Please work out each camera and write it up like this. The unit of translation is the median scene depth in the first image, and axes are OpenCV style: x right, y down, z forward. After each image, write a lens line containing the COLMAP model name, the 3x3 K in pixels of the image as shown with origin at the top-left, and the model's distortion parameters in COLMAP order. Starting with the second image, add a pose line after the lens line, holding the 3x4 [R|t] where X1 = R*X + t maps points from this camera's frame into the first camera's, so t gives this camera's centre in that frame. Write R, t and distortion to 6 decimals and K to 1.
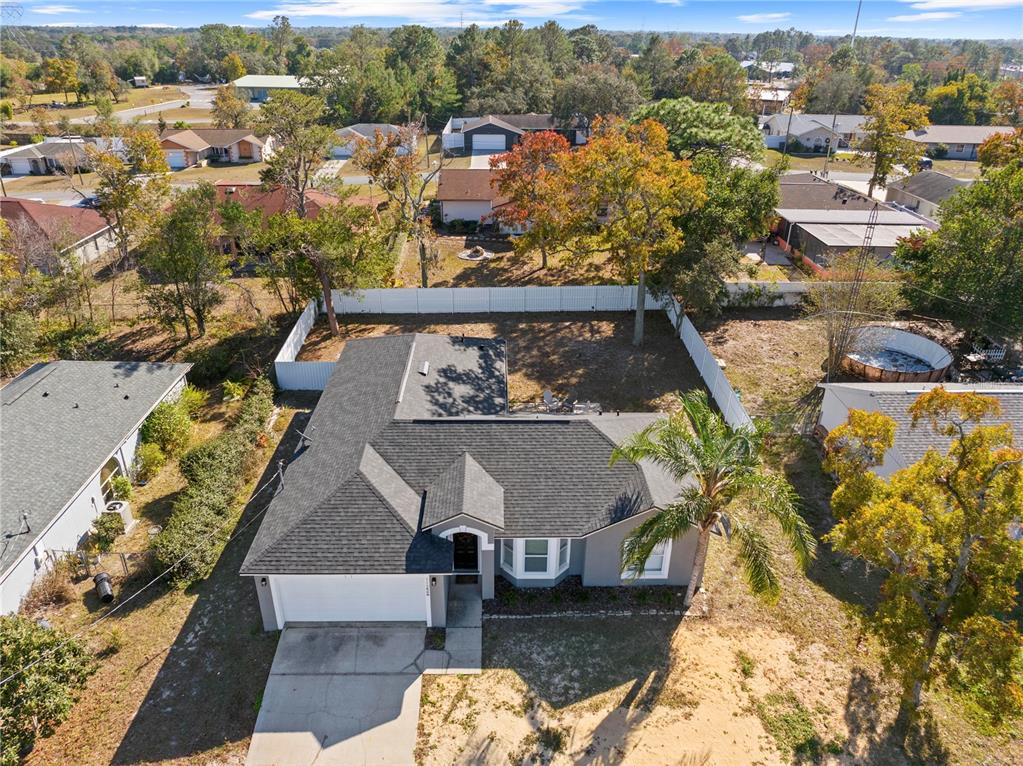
lens RADIAL K [[719.8, 0, 514.2], [0, 719.8, 379.1], [0, 0, 1]] dist [-0.040607, 0.004430]
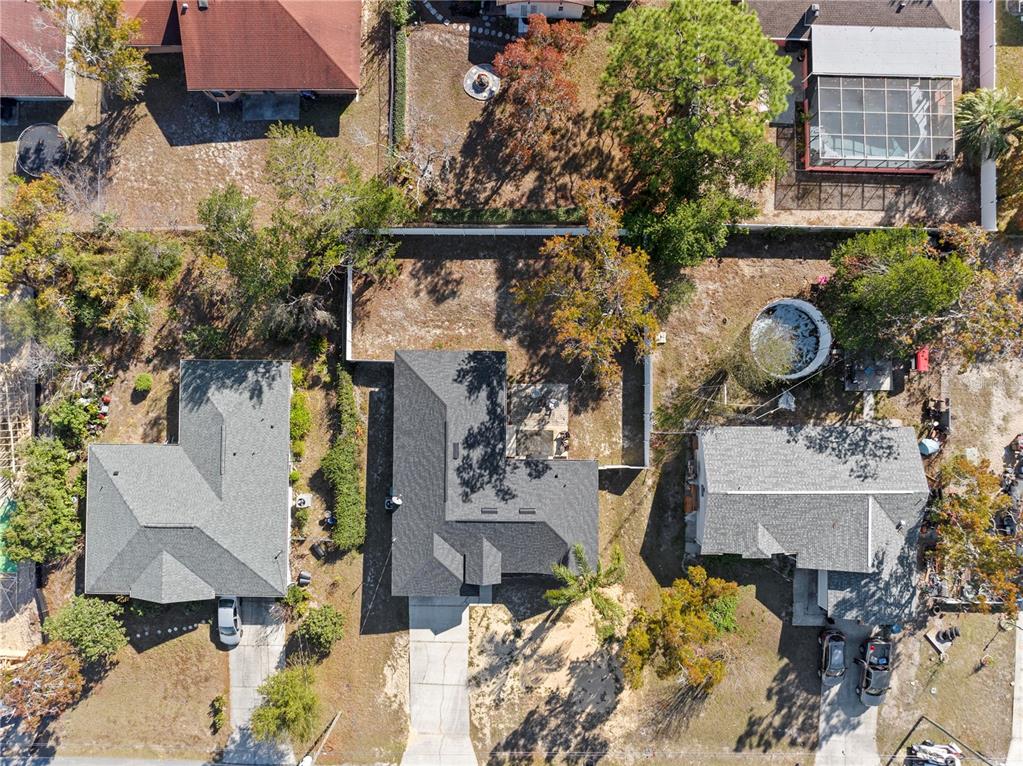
lens RADIAL K [[719.8, 0, 513.2], [0, 719.8, 378.9], [0, 0, 1]] dist [-0.040607, 0.004430]
pose [[0.999571, 0.029247, -0.001563, 0.009183], [-0.012569, 0.476535, 0.879066, -1.920613], [0.026454, -0.878669, 0.476698, 0.428346]]
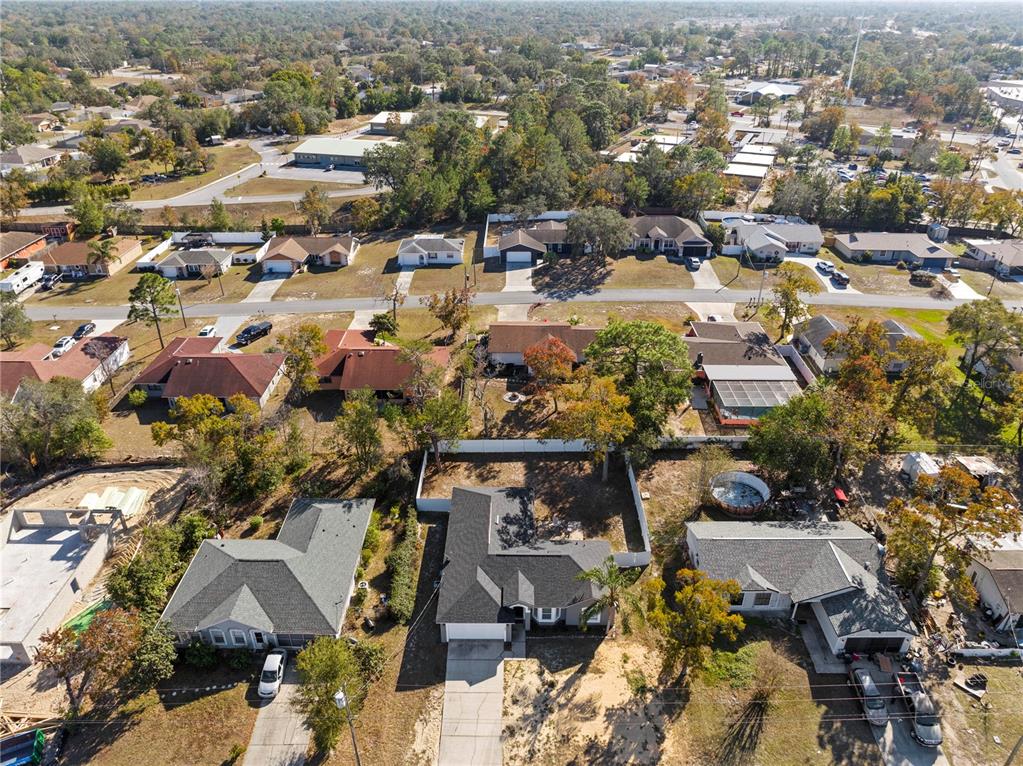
lens RADIAL K [[719.8, 0, 514.4], [0, 719.8, 379.7], [0, 0, 1]] dist [-0.040607, 0.004430]
pose [[0.999600, 0.006414, -0.027558, -0.017351], [-0.005113, 0.998882, 0.046998, -0.664220], [0.027828, -0.046839, 0.998515, -1.417974]]
